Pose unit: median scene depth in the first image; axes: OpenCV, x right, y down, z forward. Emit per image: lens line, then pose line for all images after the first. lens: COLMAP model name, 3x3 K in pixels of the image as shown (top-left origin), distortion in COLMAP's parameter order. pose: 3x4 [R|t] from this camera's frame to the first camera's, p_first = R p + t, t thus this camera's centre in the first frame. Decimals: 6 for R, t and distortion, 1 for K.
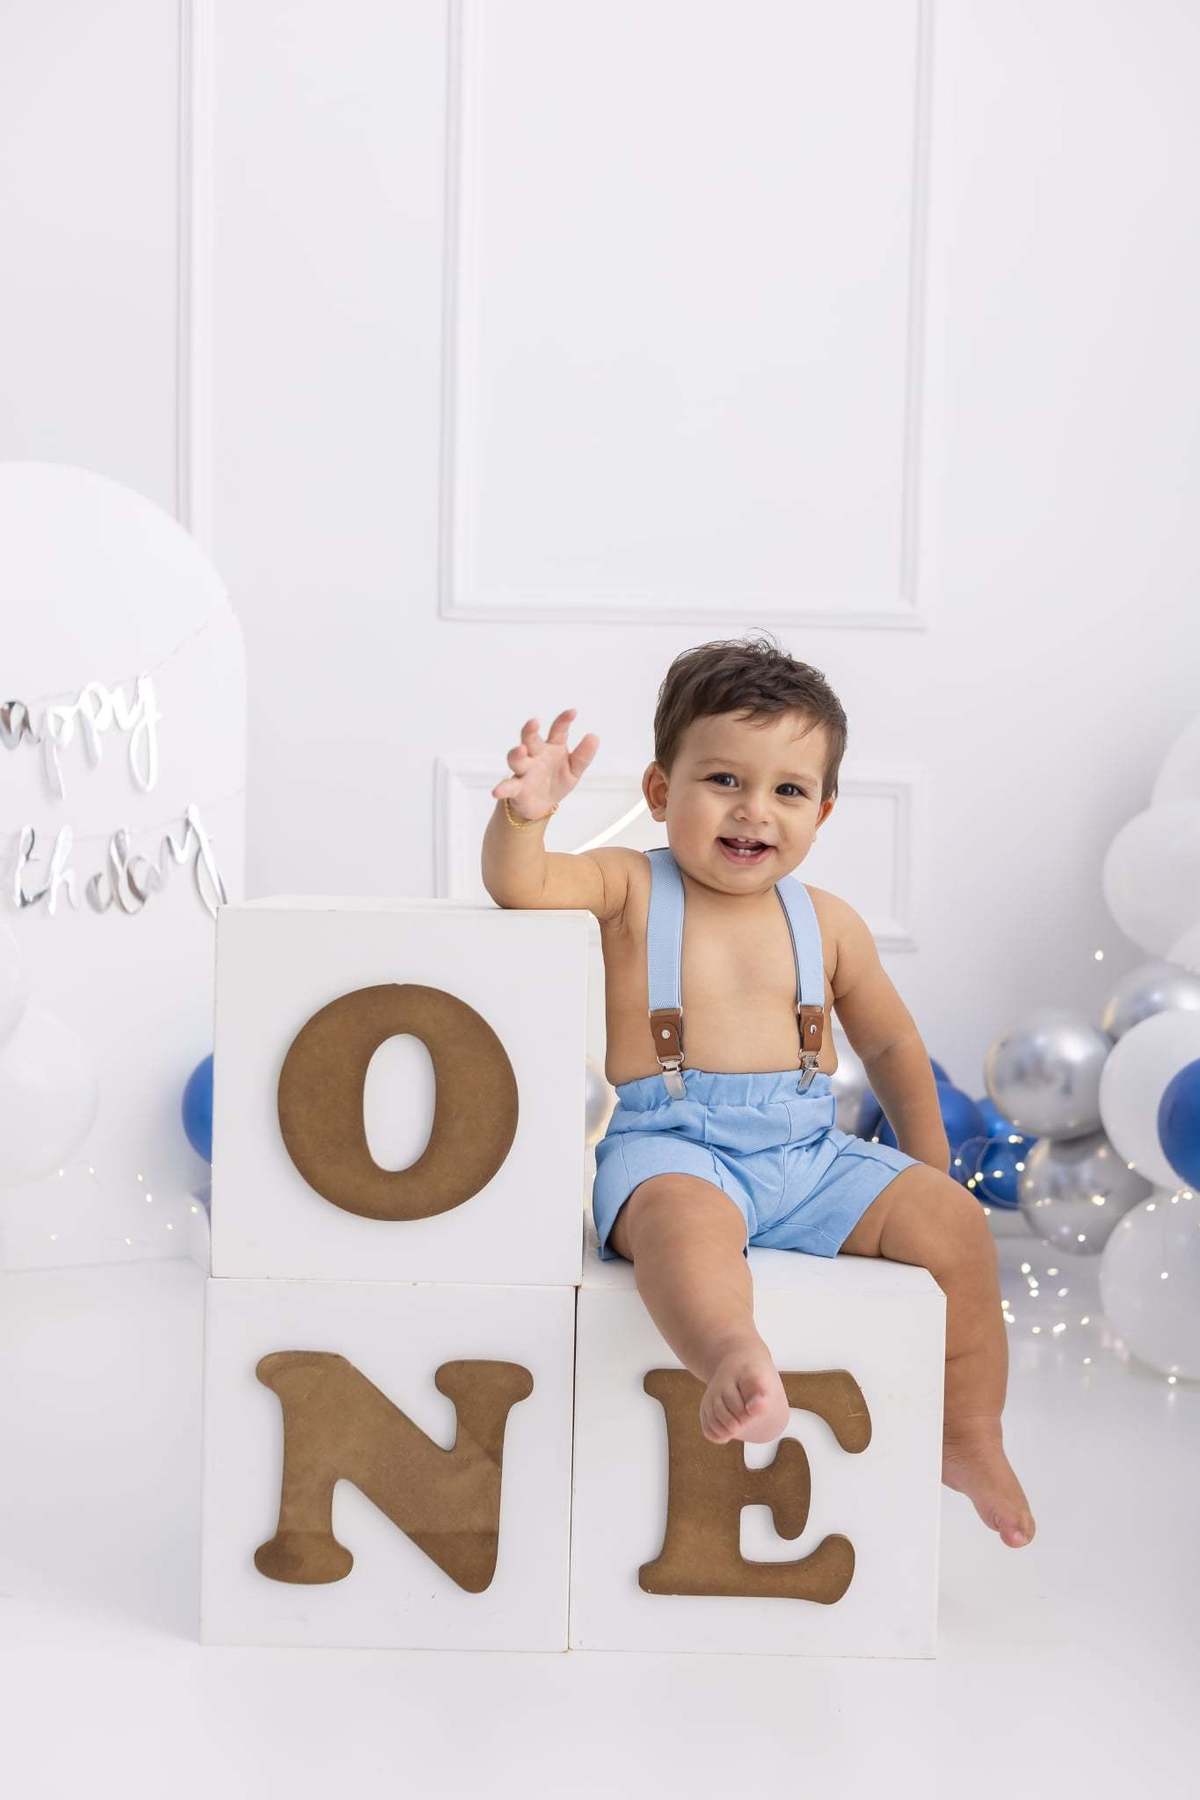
lens RADIAL K [[1841.4, 0, 608.9], [0, 1841.4, 898.9], [0, 0, 1]] dist [-0.006504, 0.000000]
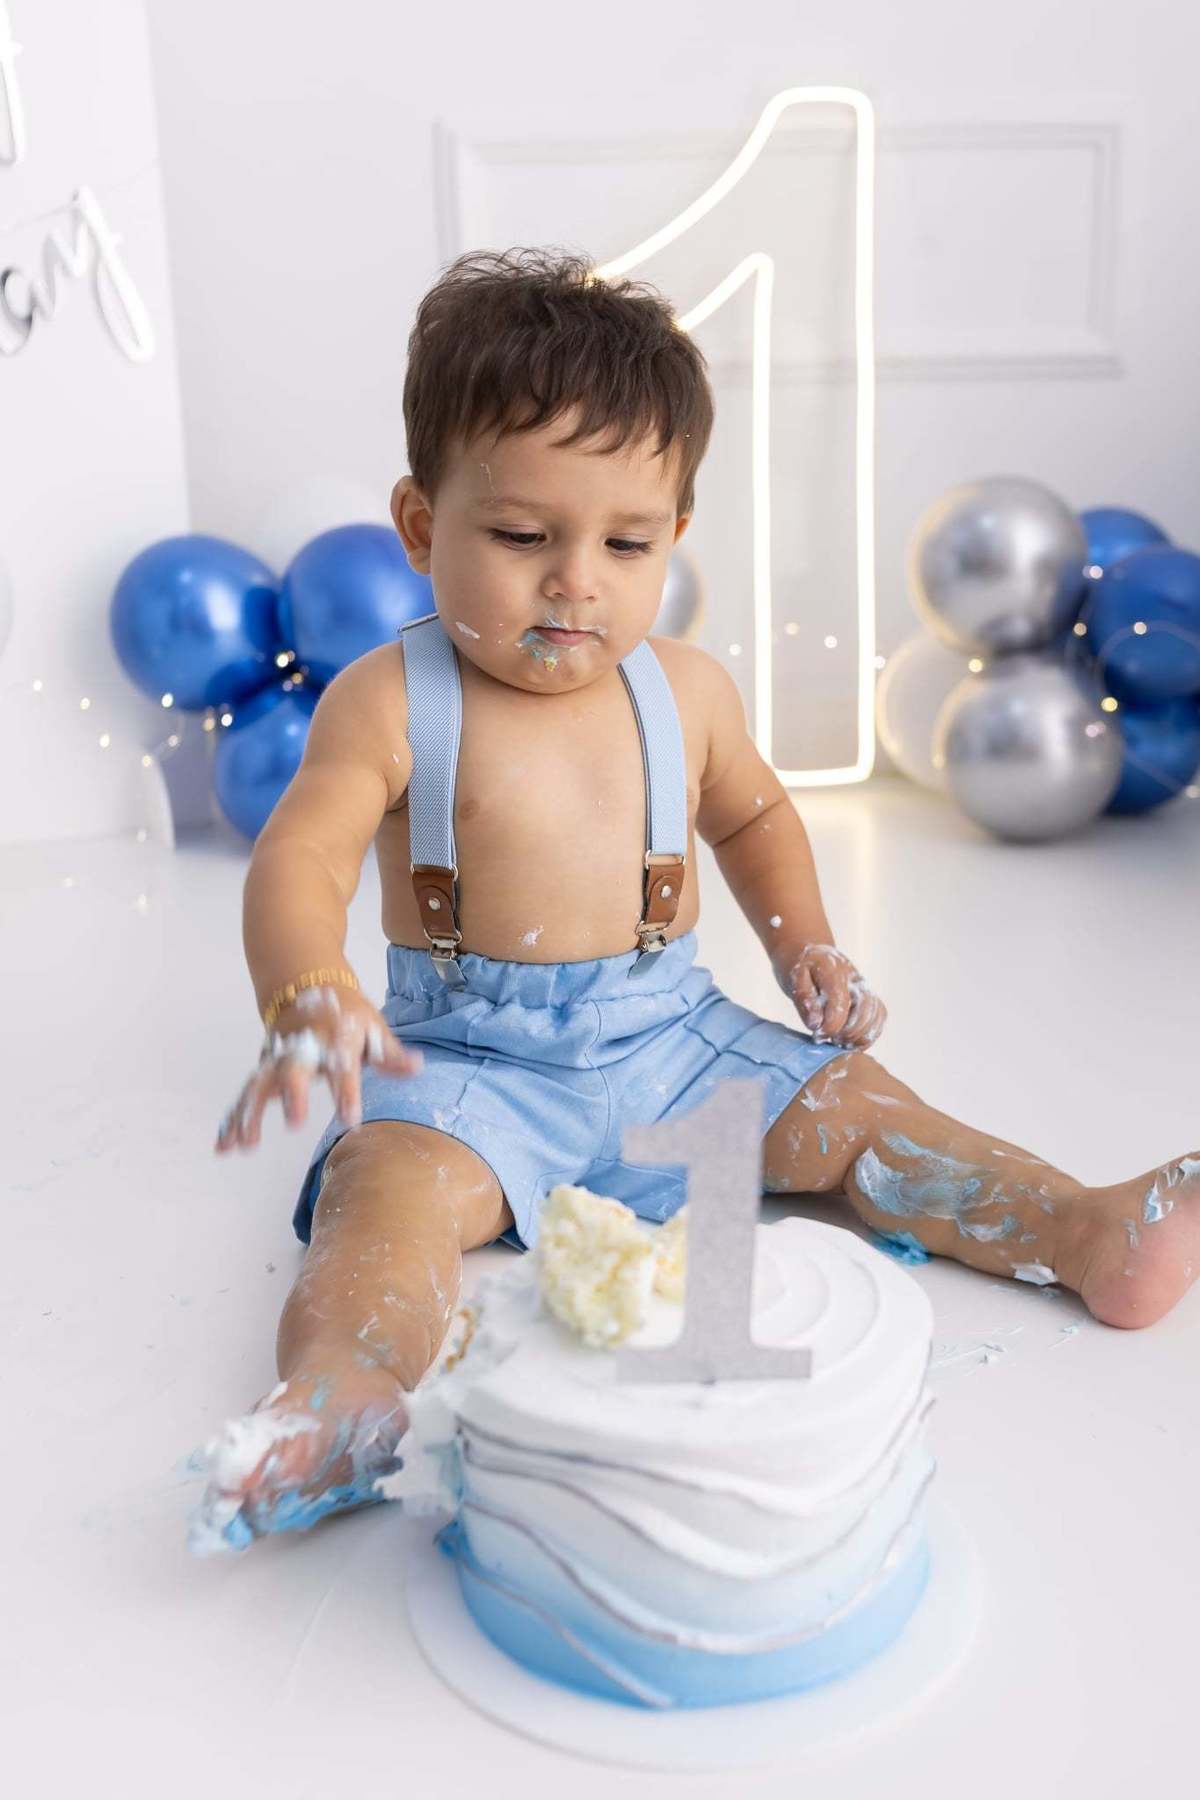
lens RADIAL K [[1927.3, 0, 615.3], [0, 1927.3, 911.9], [0, 0, 1]] dist [0.000238, 0.000000]
pose [[0.998318, -0.035464, -0.045857, -0.002894], [0.044849, 0.973701, 0.223371, 0.060689], [0.036729, -0.225052, 0.973654, 0.239053]]
